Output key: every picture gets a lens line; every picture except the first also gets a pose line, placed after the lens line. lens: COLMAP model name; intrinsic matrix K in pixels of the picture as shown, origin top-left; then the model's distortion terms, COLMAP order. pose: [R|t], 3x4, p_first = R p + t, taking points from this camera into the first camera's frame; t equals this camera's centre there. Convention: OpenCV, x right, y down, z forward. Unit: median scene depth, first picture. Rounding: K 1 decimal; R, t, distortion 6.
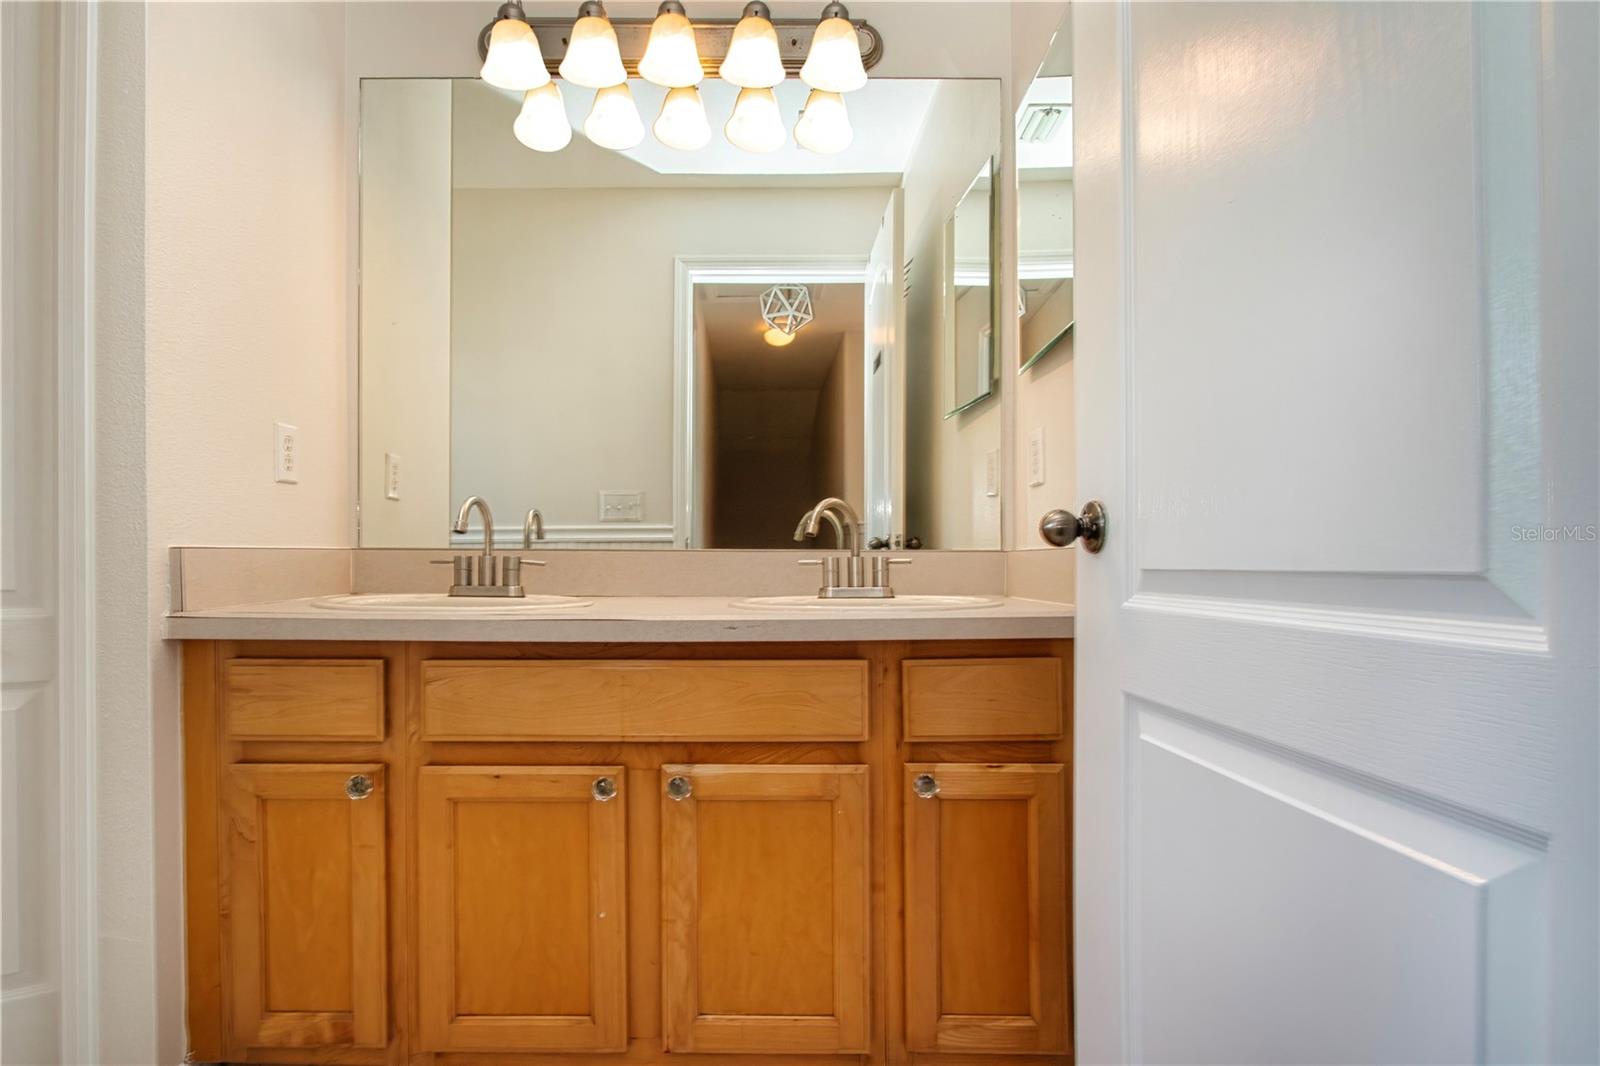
lens RADIAL K [[773.1, 0, 800.0], [0, 773.1, 533.0], [0, 0, 1]] dist [0.000533, 0.000356]
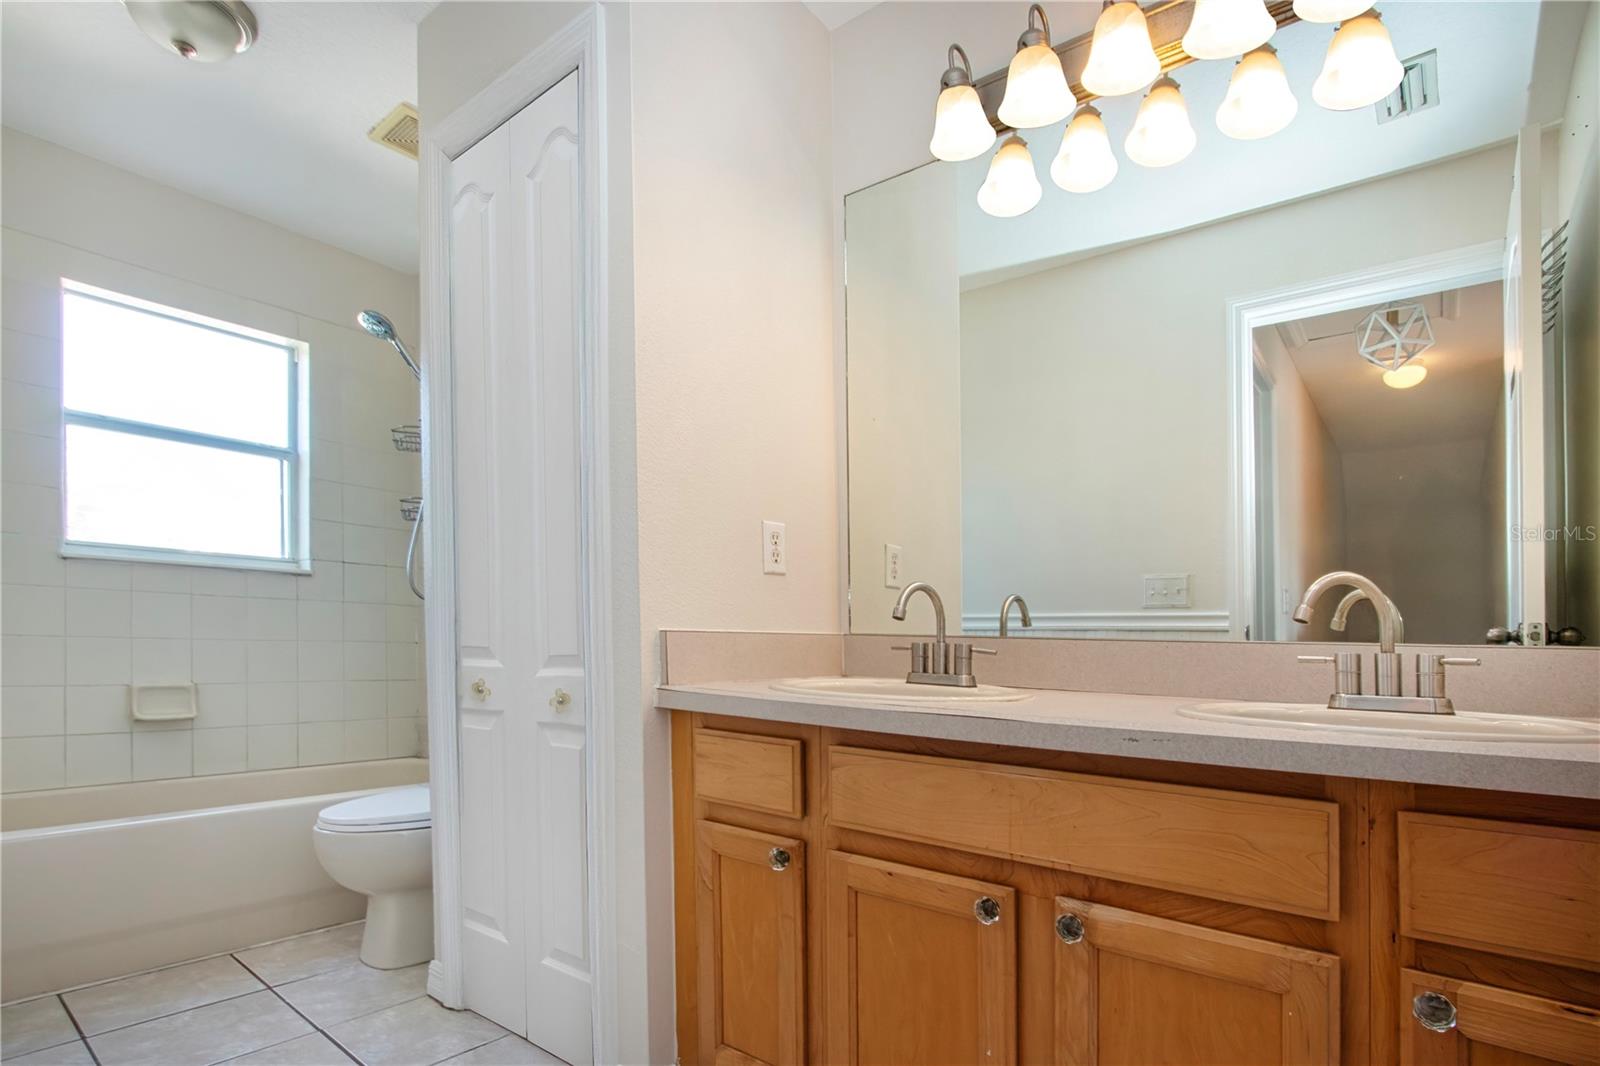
lens RADIAL K [[801.5, 0, 864.9], [0, 801.5, 621.2], [0, 0, 1]] dist [-0.003106, 0.000301]
pose [[0.812170, 0.002335, -0.583415, 0.157597], [-0.002316, 0.999997, 0.000778, 0.002066], [0.583416, 0.000719, 0.812173, 0.173518]]
